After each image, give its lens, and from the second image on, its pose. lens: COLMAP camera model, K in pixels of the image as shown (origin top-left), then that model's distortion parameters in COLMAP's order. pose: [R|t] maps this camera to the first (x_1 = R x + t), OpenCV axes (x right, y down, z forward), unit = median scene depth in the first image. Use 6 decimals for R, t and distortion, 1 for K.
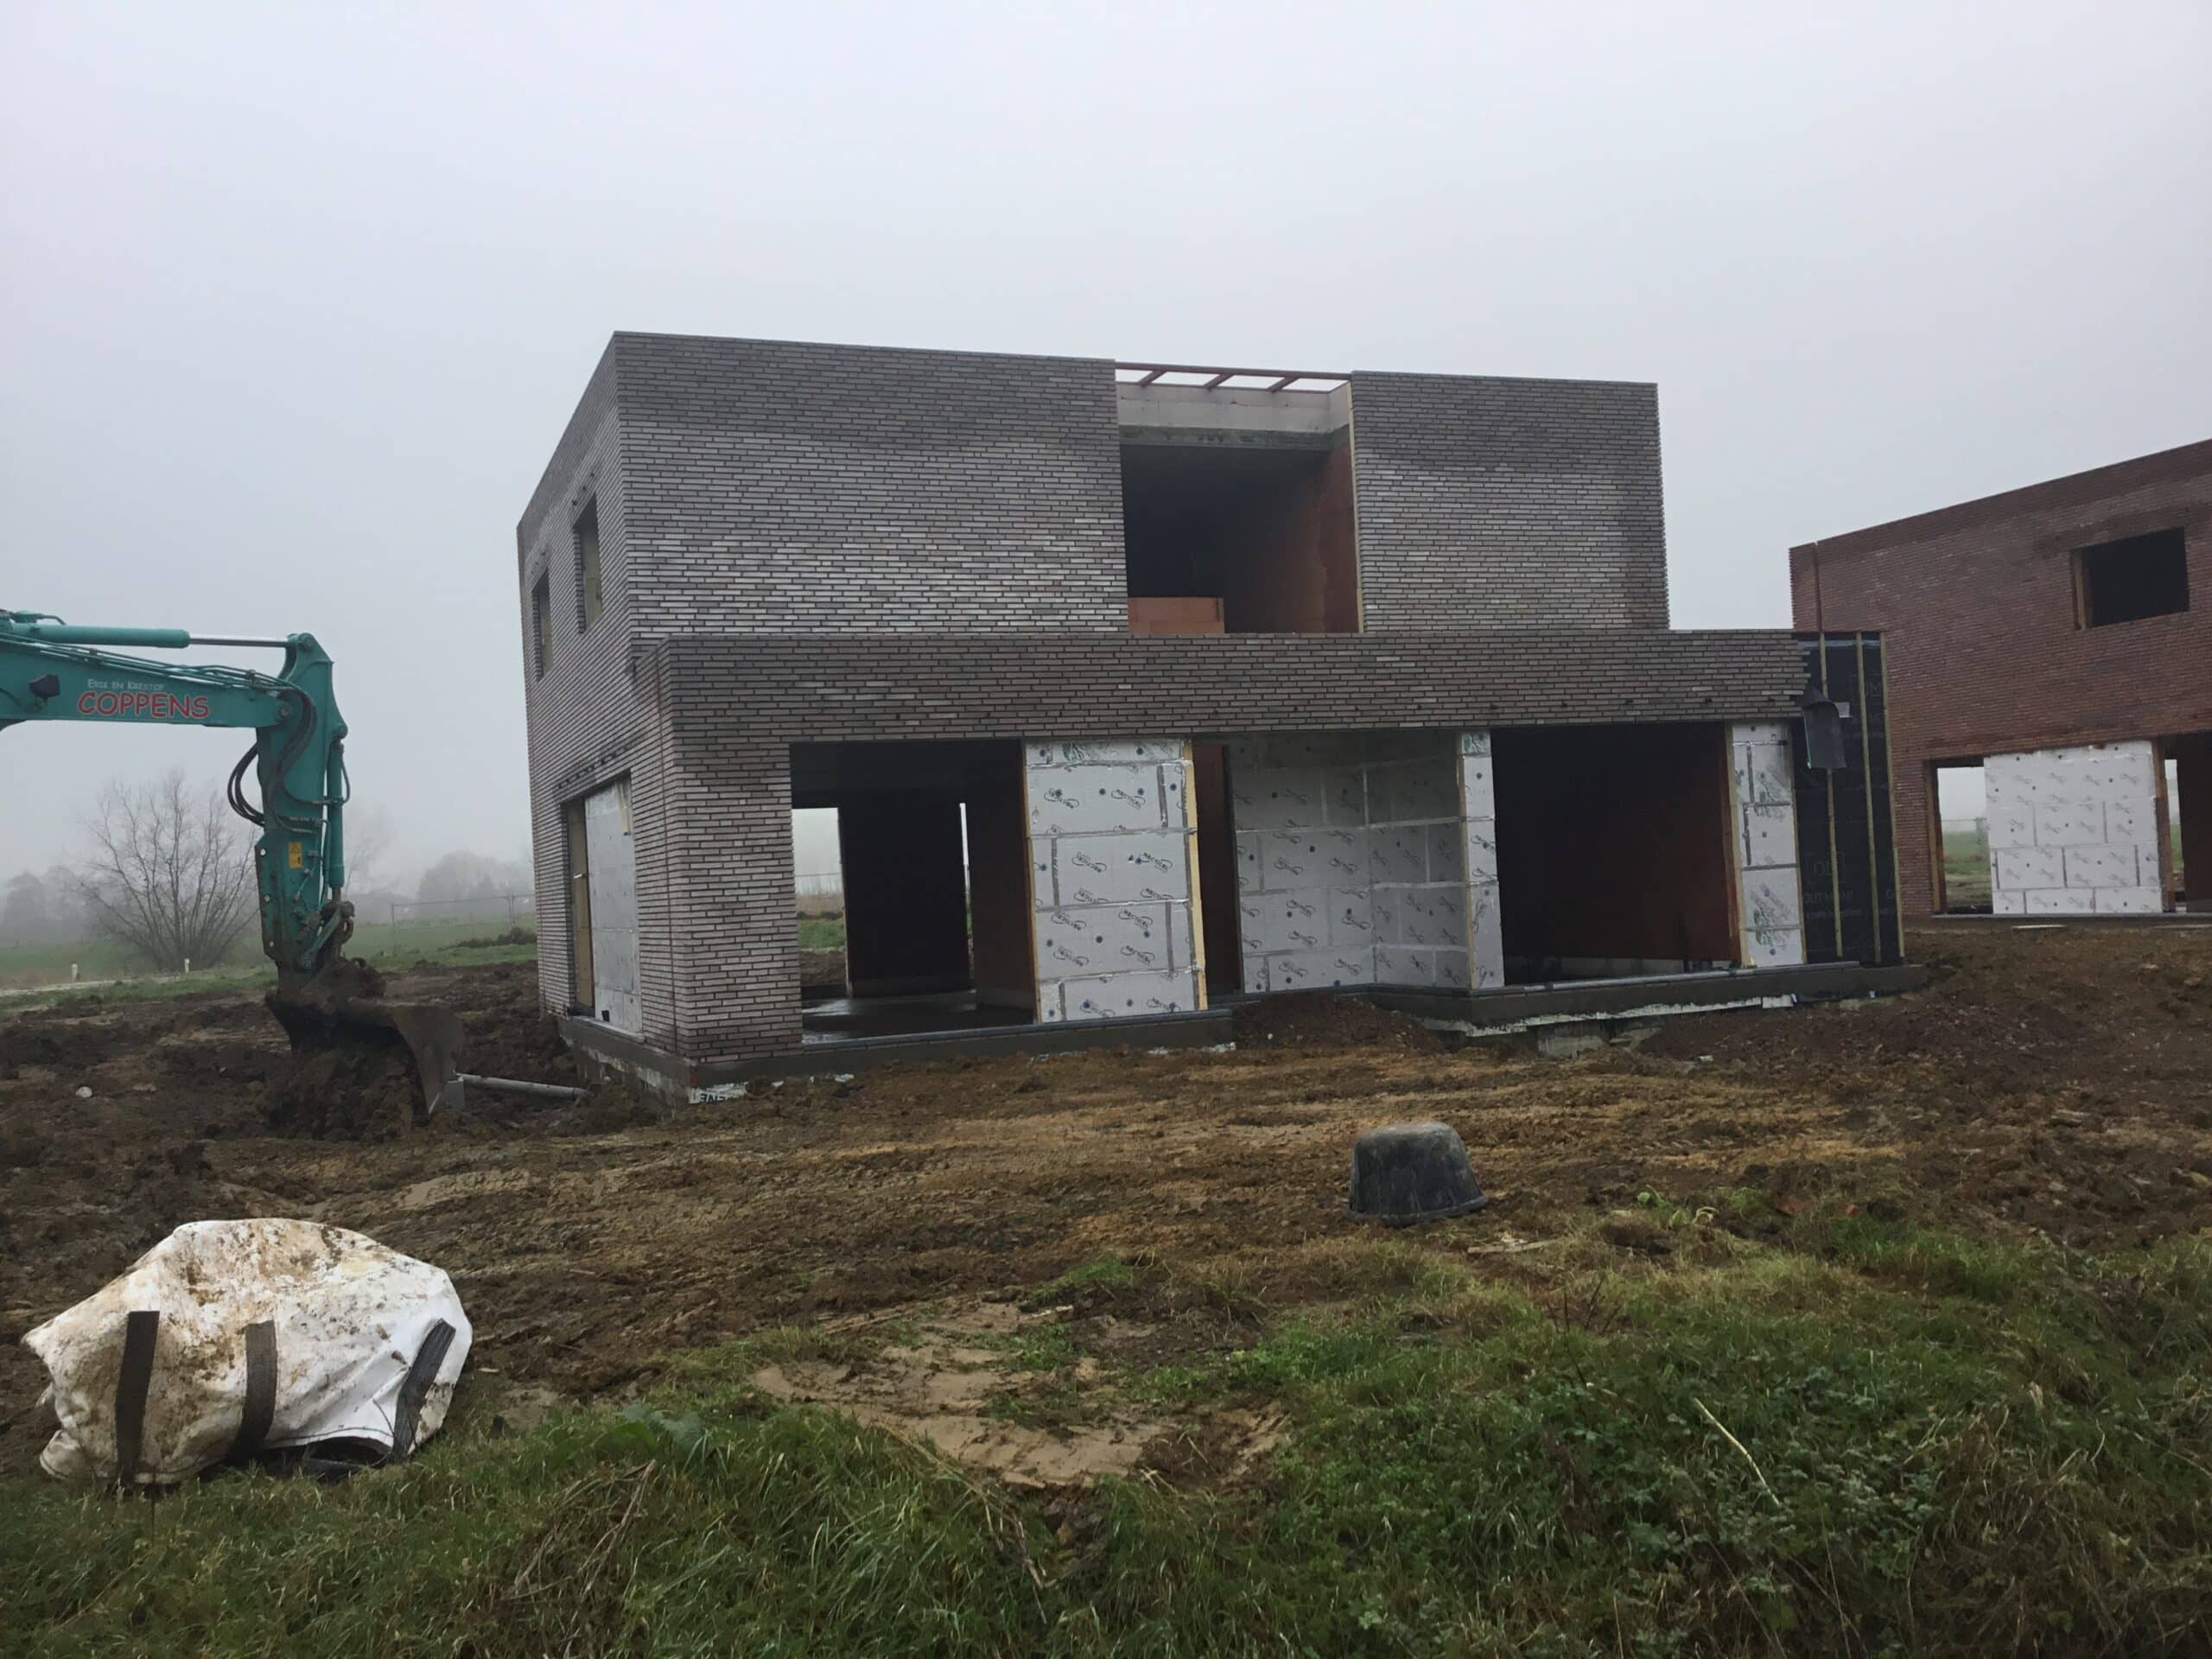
lens RADIAL K [[1969.4, 0, 1106.0], [0, 1969.4, 829.5], [0, 0, 1]] dist [0.002083, -0.003024]
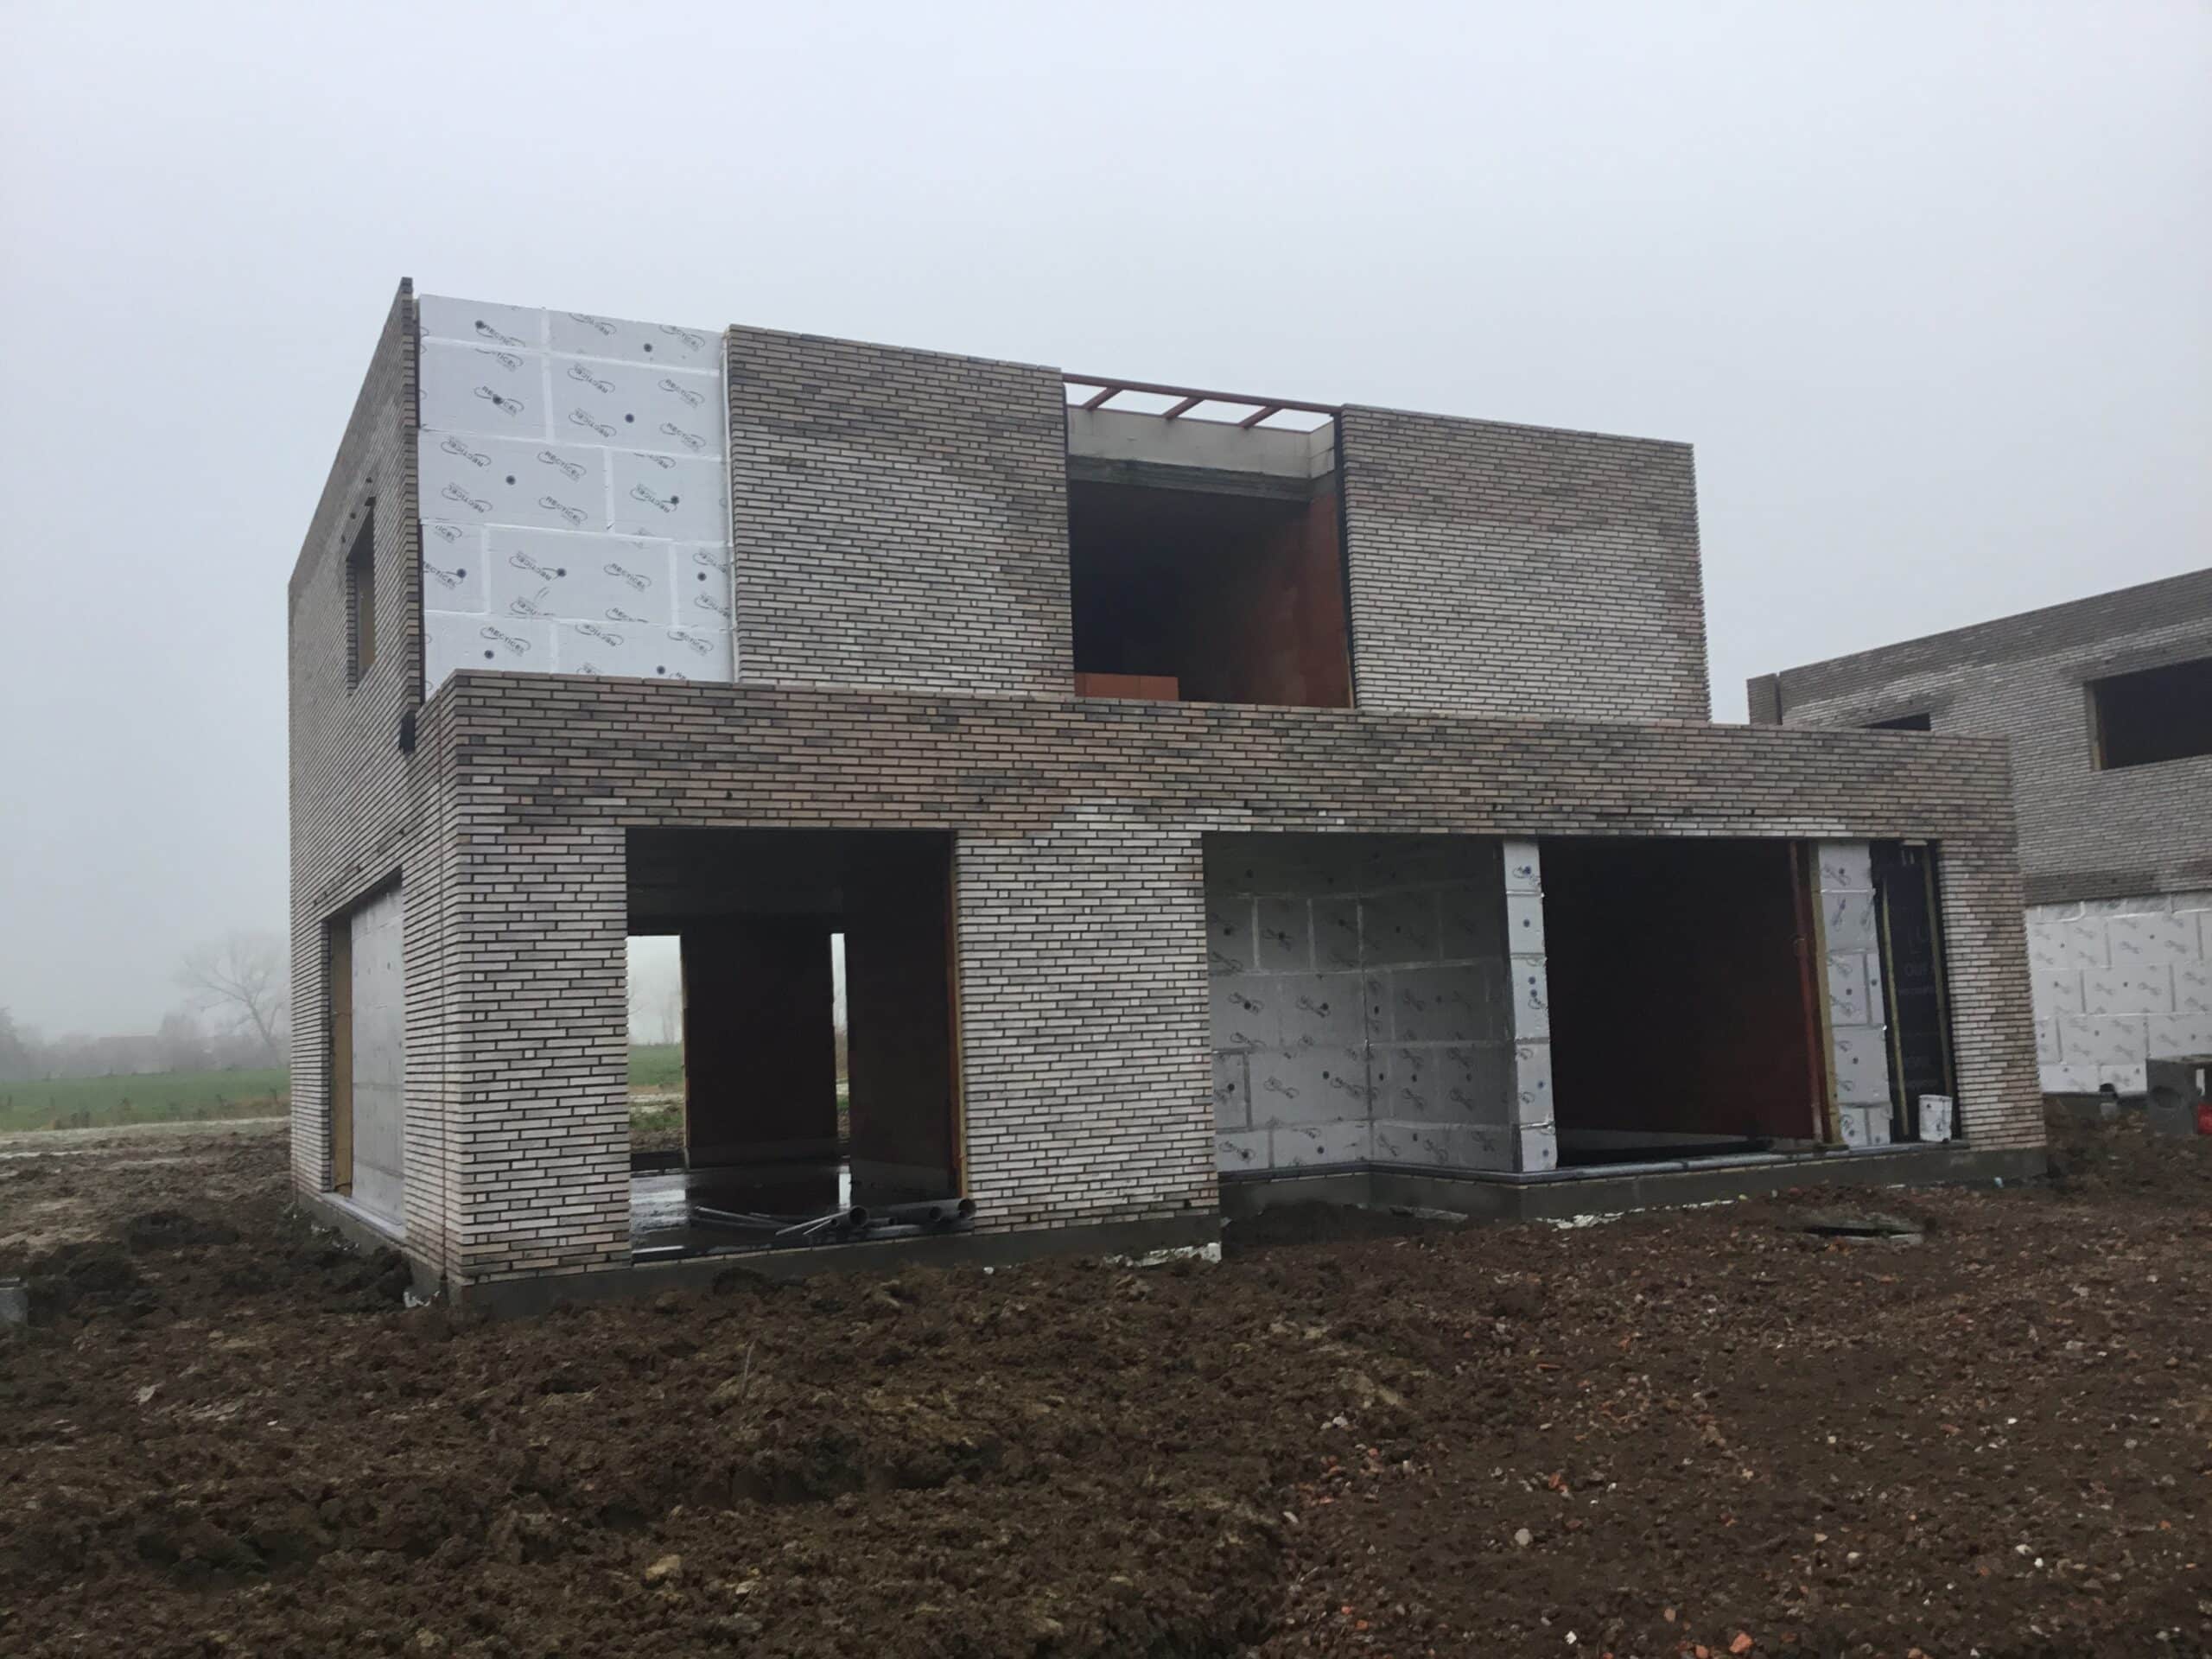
lens RADIAL K [[1992.7, 0, 1106.0], [0, 1992.7, 829.5], [0, 0, 1]] dist [0.117111, 0.002059]
pose [[0.996897, 0.021587, 0.075704, -0.033847], [-0.015476, 0.996643, -0.080396, 0.010373], [-0.077185, 0.078974, 0.993884, 0.206813]]
